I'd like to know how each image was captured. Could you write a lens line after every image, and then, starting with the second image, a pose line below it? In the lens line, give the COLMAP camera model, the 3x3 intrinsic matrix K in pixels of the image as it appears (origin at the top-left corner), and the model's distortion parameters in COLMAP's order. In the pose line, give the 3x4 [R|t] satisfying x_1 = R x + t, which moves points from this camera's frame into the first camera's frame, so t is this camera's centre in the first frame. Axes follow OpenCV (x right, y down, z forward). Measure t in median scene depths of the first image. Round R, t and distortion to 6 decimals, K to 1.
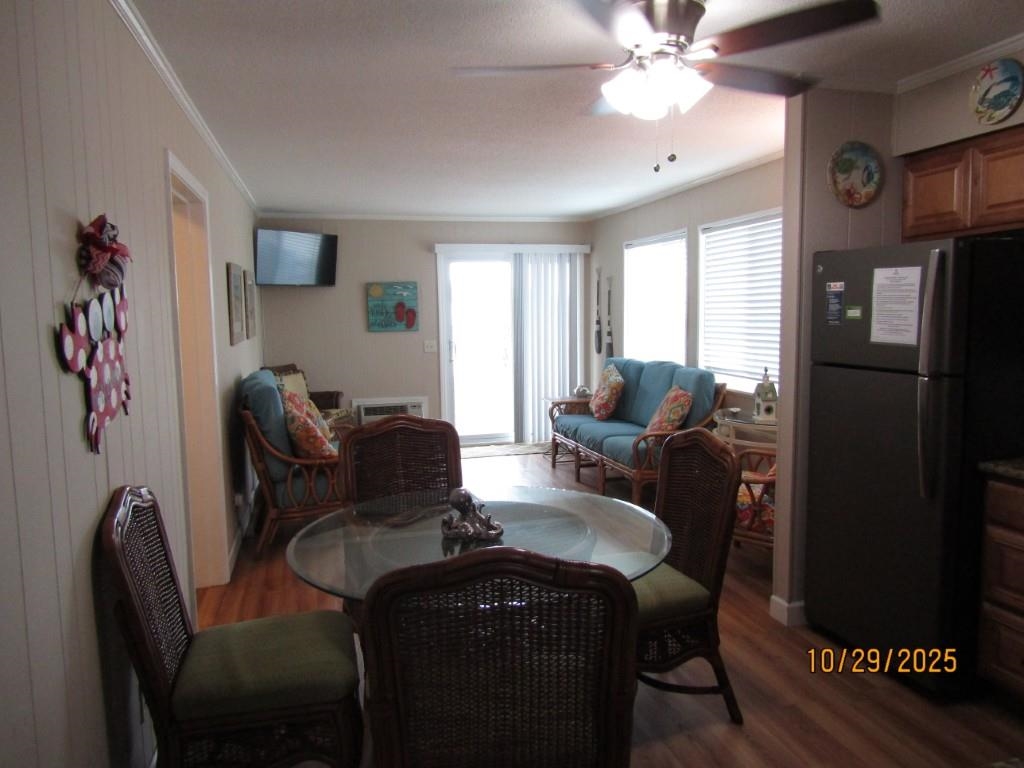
lens RADIAL K [[722.1, 0, 512.8], [0, 722.1, 387.9], [0, 0, 1]] dist [-0.013612, 0.000812]
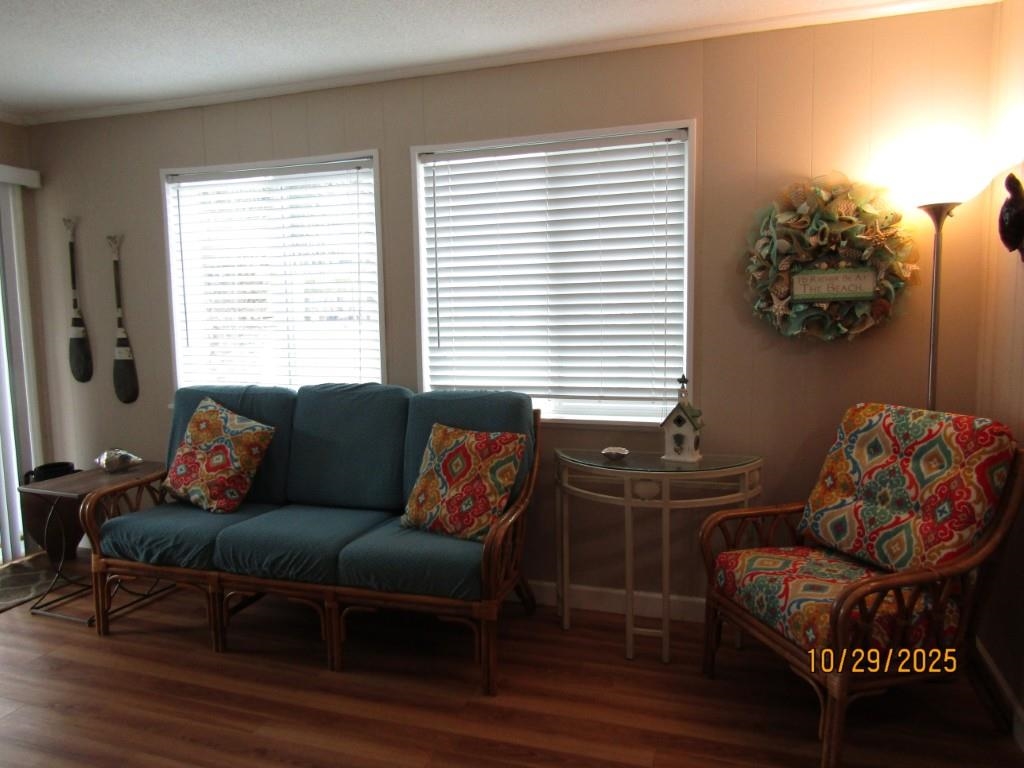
lens RADIAL K [[722.1, 0, 511.2], [0, 722.1, 381.8], [0, 0, 1]] dist [-0.013612, 0.000812]
pose [[0.542721, -0.083332, 0.835769, -0.153852], [0.099162, 0.994464, 0.034763, -0.036414], [-0.834039, 0.064010, 0.547979, 0.474862]]
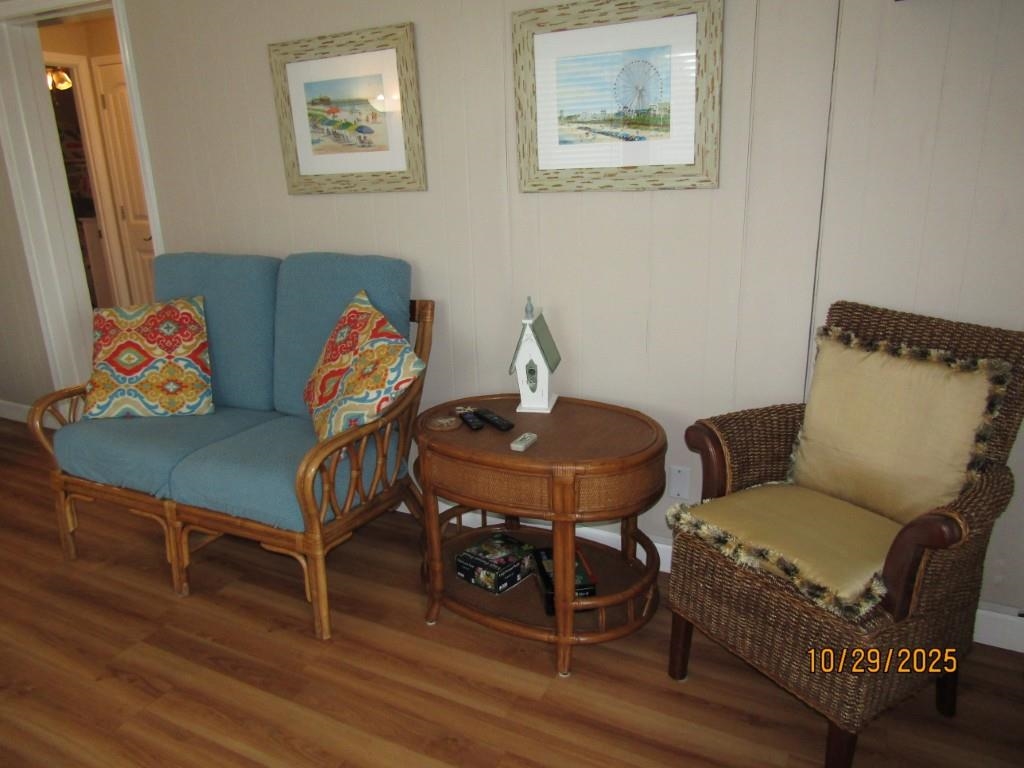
lens RADIAL K [[722.1, 0, 510.4], [0, 722.1, 388.0], [0, 0, 1]] dist [-0.013612, 0.000812]
pose [[-0.666496, 0.247534, -0.703214, -0.032203], [-0.050177, 0.926234, 0.373595, -0.090604], [0.743818, 0.284284, -0.604911, 0.976845]]
